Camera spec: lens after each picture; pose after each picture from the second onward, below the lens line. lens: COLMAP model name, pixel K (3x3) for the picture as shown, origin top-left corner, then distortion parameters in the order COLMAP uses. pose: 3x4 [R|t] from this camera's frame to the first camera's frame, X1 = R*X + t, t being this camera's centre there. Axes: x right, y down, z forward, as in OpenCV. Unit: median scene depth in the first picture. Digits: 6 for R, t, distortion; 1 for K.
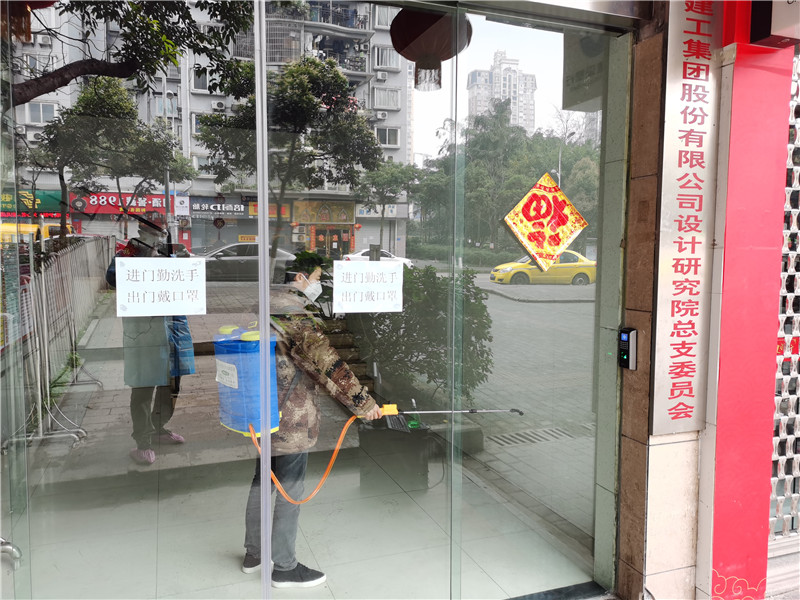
lens RADIAL K [[647.0, 0, 400.0], [0, 647.0, 300.0], [0, 0, 1]] dist [0.003625, 0.000238]
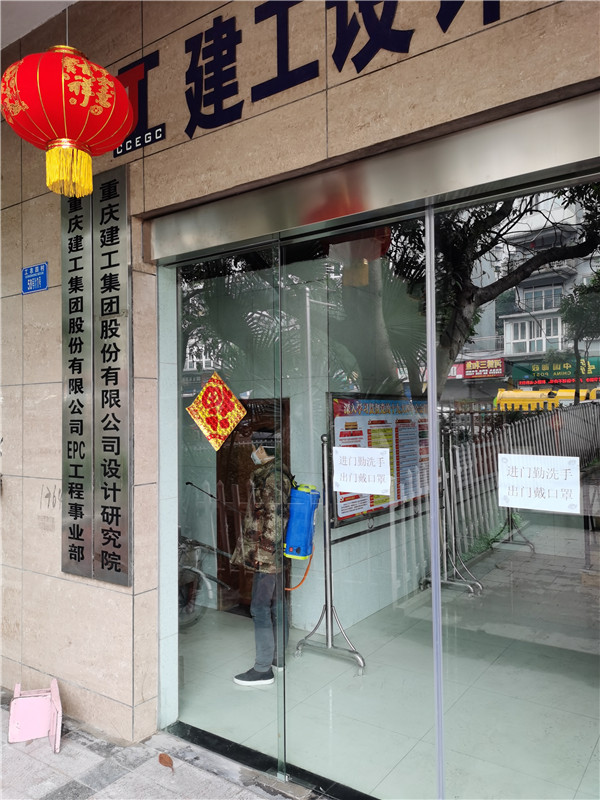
lens RADIAL K [[613.5, 0, 300.0], [0, 613.5, 400.0], [0, 0, 1]] dist [0.005898, 0.000806]
pose [[0.543429, -0.036368, -0.838667, 1.320362], [-0.041335, 0.996690, -0.070004, -0.164506], [0.838437, 0.072708, 0.540127, 0.749831]]
